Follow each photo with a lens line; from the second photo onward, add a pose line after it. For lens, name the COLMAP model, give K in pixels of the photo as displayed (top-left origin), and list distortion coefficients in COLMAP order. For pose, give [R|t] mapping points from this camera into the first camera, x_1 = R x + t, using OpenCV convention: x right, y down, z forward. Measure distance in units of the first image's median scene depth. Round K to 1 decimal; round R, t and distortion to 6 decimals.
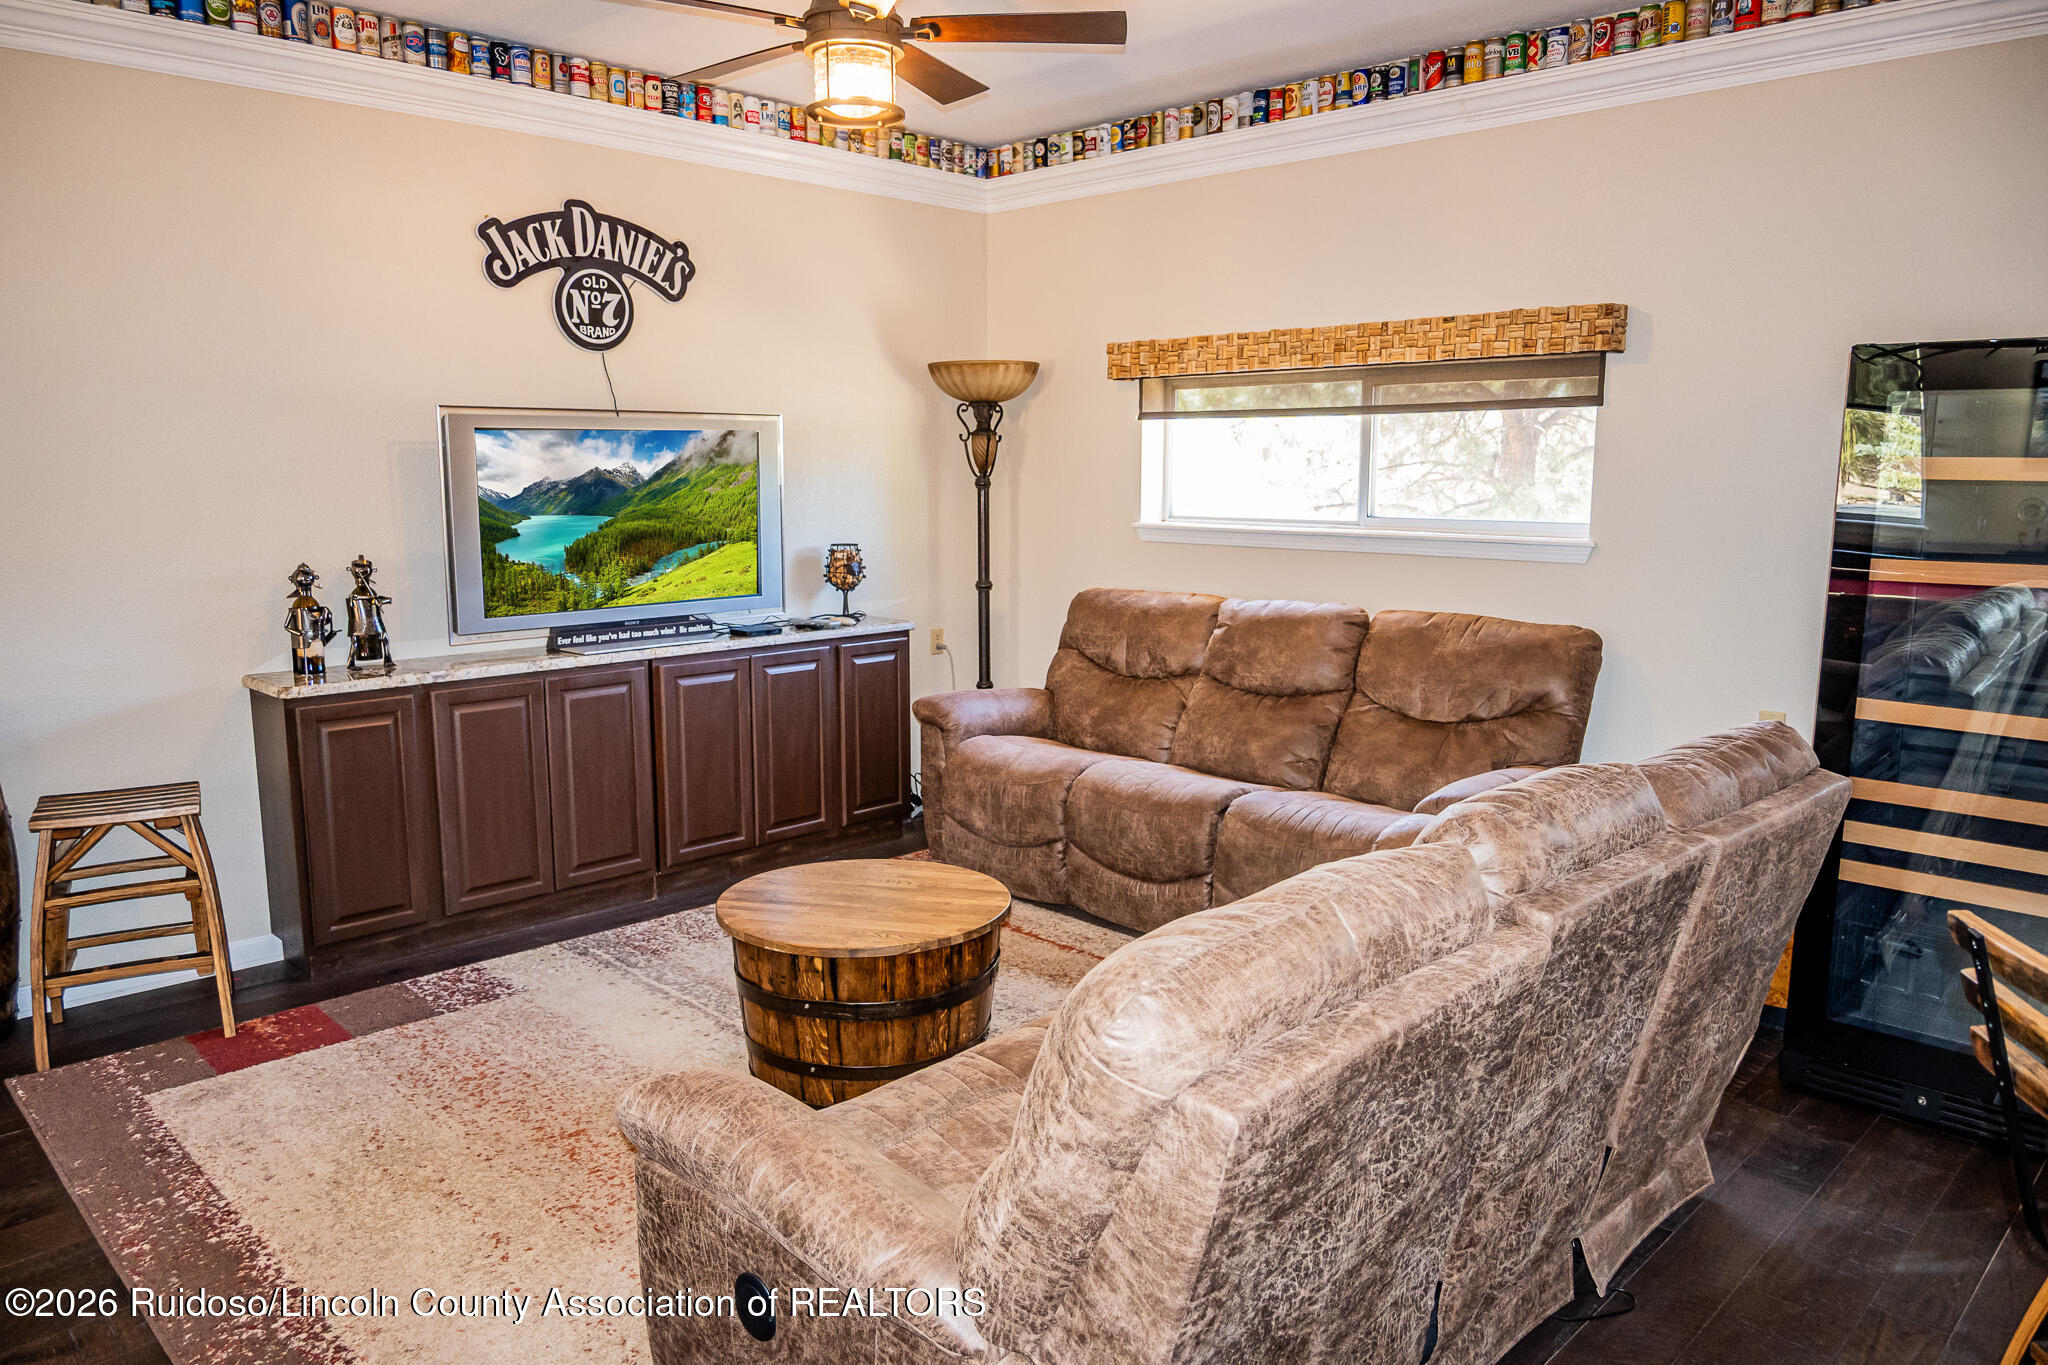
lens RADIAL K [[1448.2, 0, 1019.4], [0, 1448.2, 687.6], [0, 0, 1]] dist [-0.006717, 0.002422]
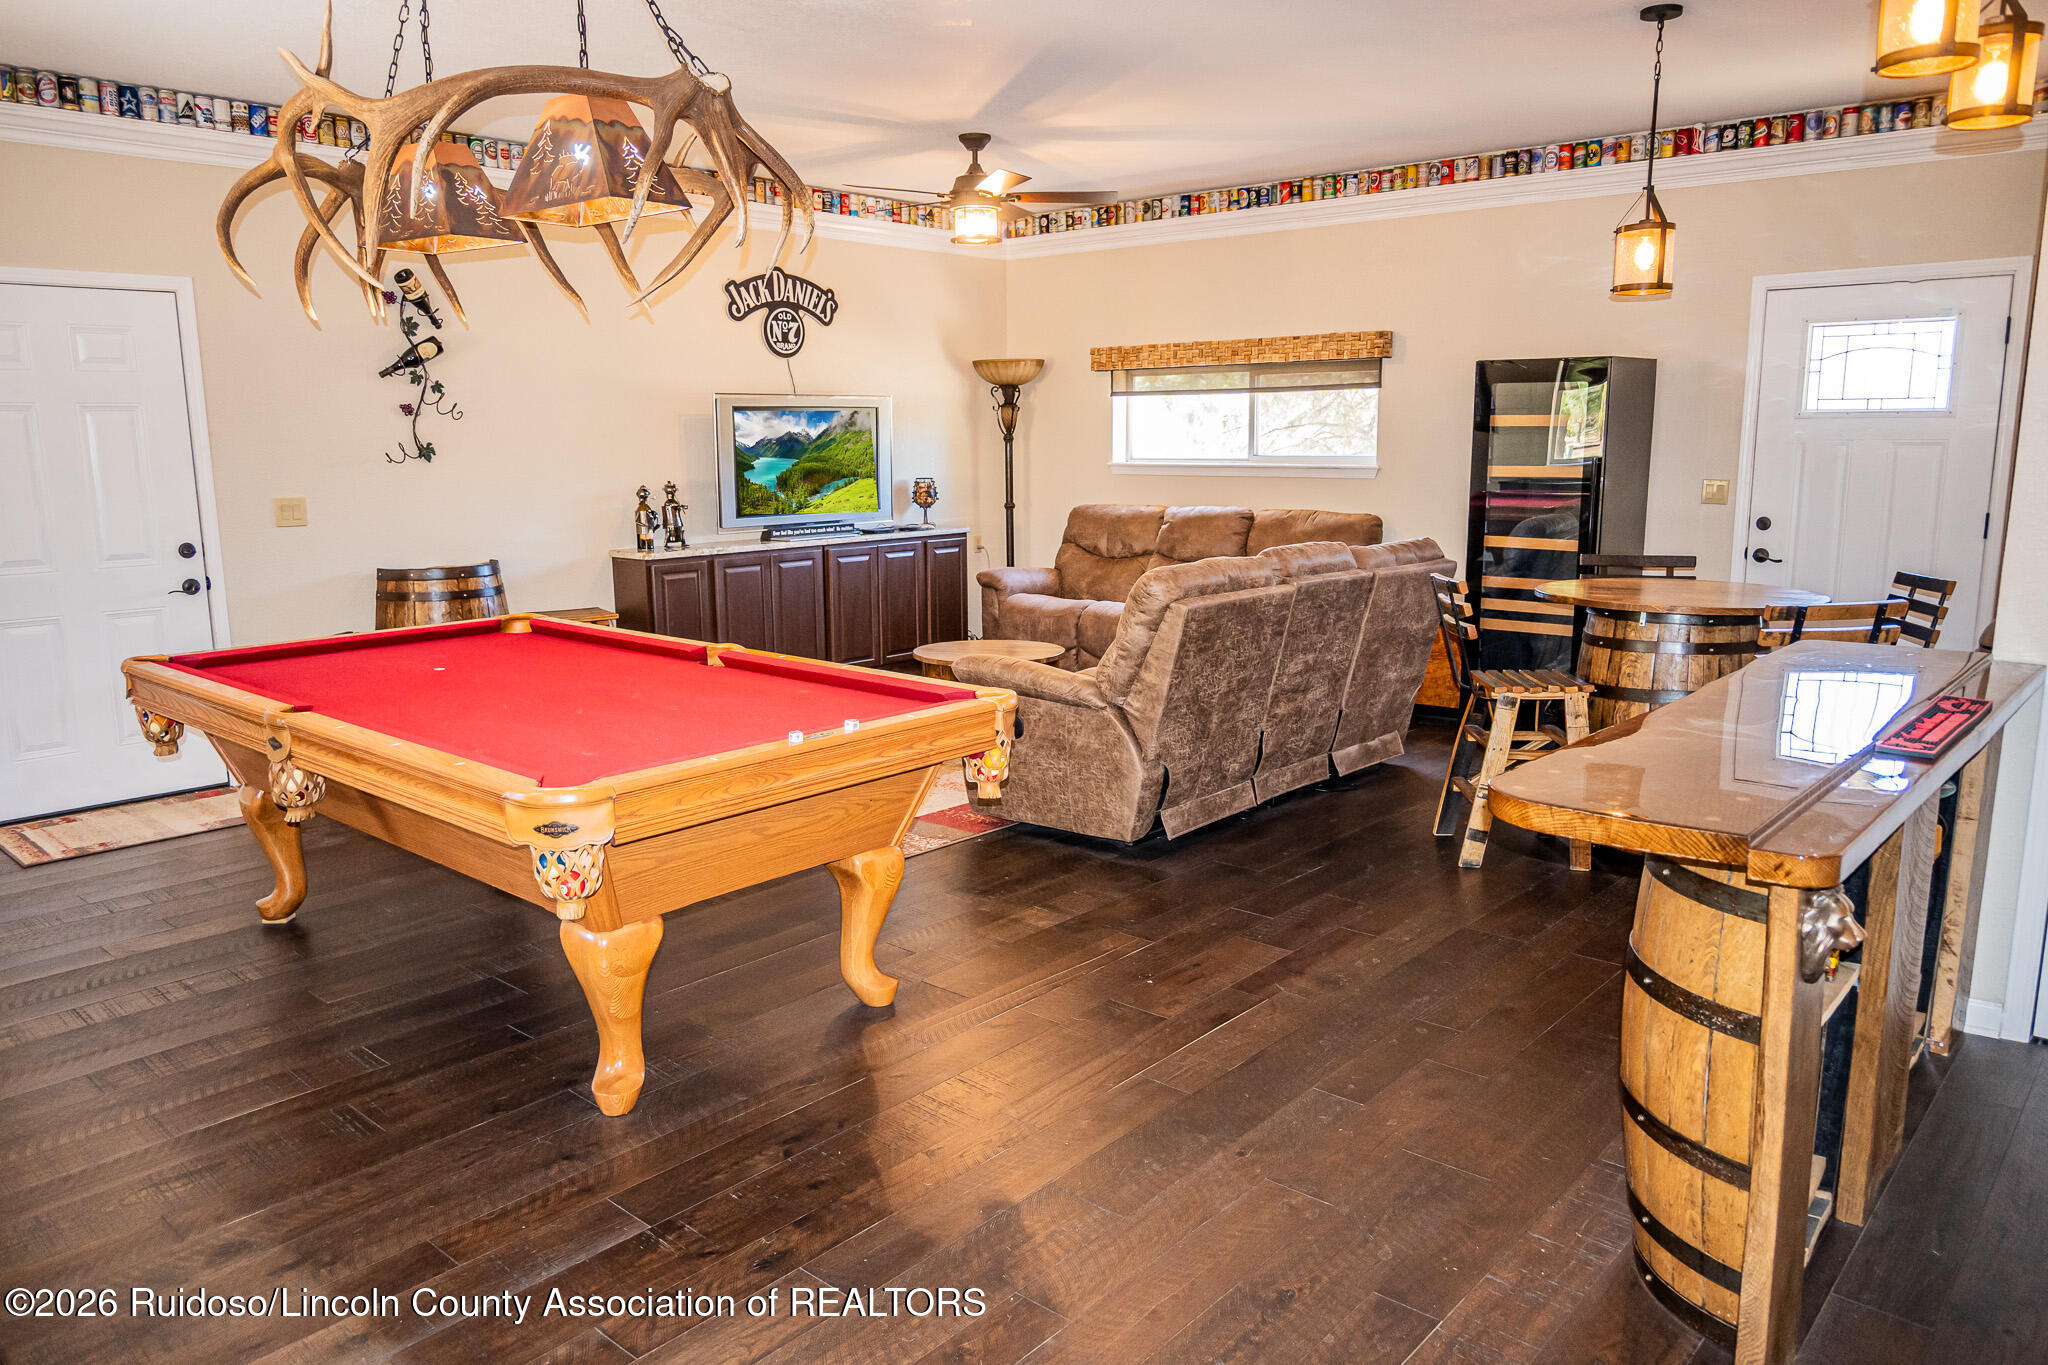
lens RADIAL K [[1448.2, 0, 1025.4], [0, 1448.2, 685.6], [0, 0, 1]] dist [-0.006717, 0.002422]
pose [[0.998438, -0.018530, 0.052713, -0.112611], [0.017468, 0.999636, 0.020550, 0.107892], [-0.053075, -0.019597, 0.998398, -0.649576]]
